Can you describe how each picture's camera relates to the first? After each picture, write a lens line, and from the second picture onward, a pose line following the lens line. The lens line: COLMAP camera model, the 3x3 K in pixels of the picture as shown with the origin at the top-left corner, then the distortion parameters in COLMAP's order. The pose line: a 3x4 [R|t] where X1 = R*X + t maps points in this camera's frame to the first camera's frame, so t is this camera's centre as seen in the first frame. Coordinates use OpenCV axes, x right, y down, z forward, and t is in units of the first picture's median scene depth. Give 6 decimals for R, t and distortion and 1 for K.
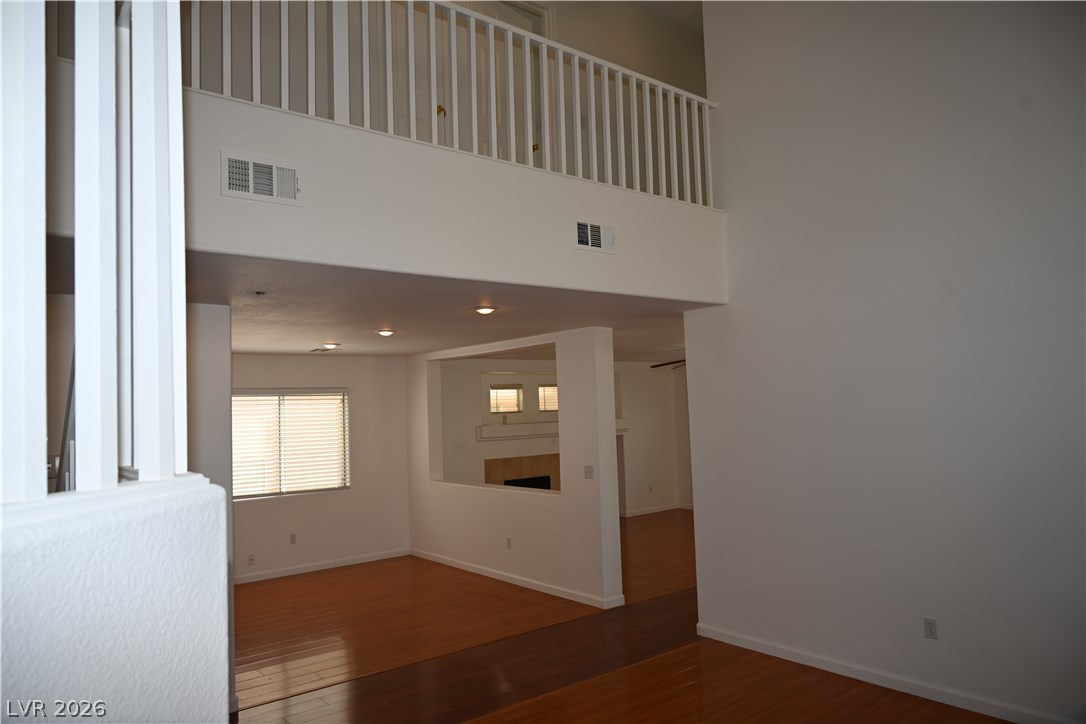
lens RADIAL K [[724.1, 0, 544.3], [0, 724.1, 358.0], [0, 0, 1]] dist [-0.009193, 0.006616]
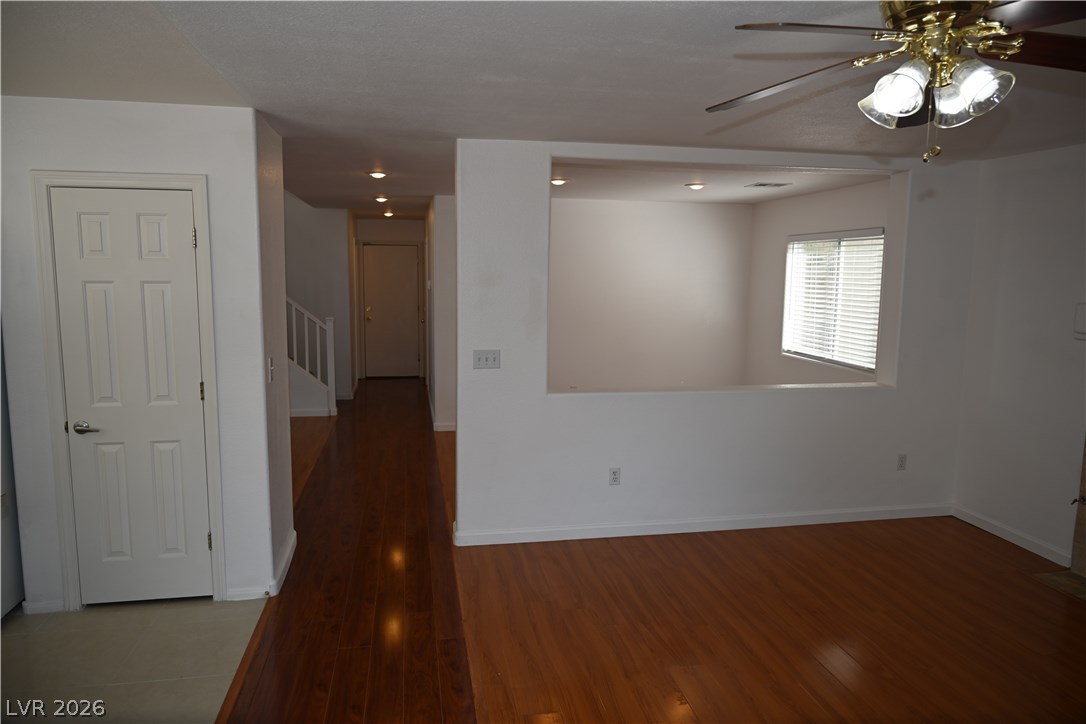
lens RADIAL K [[724.1, 0, 536.9], [0, 724.1, 358.9], [0, 0, 1]] dist [-0.009193, 0.006616]
pose [[-0.464226, 0.133322, -0.875625, 0.511732], [0.067984, 0.991053, 0.114853, 0.066889], [0.883104, -0.006211, -0.469137, 1.079056]]
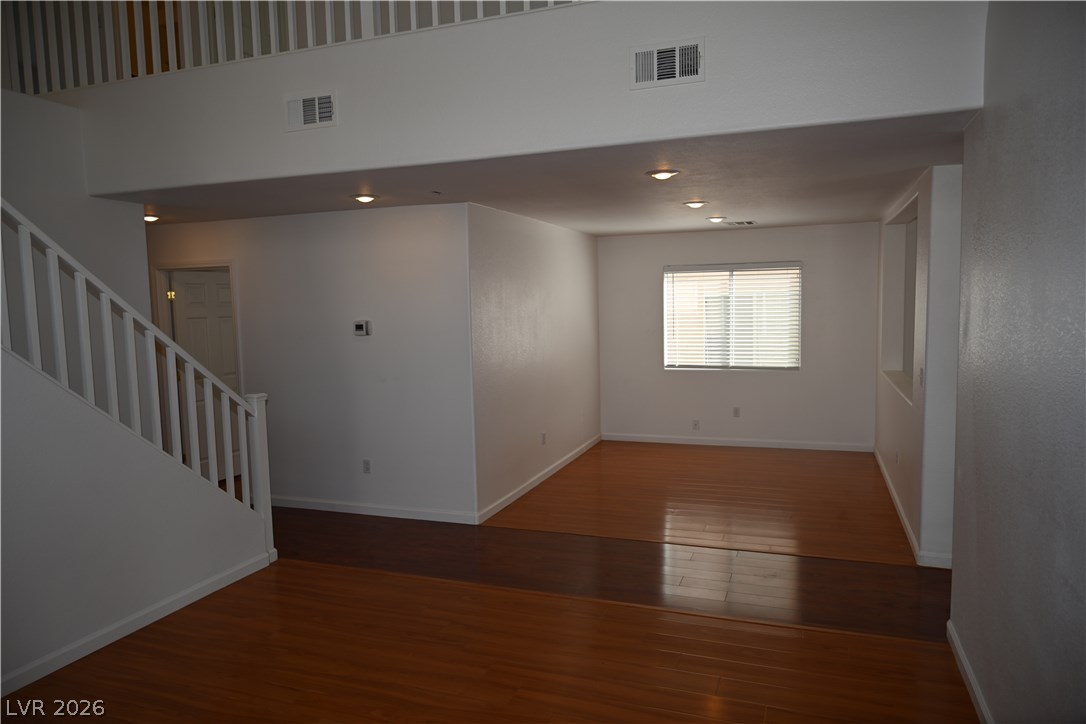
lens RADIAL K [[724.1, 0, 548.8], [0, 724.1, 360.2], [0, 0, 1]] dist [-0.009193, 0.006616]
pose [[0.546234, 0.093701, -0.832375, 0.343390], [0.060886, 0.986653, 0.151024, 0.007580], [0.835417, -0.133175, 0.533239, 0.241139]]
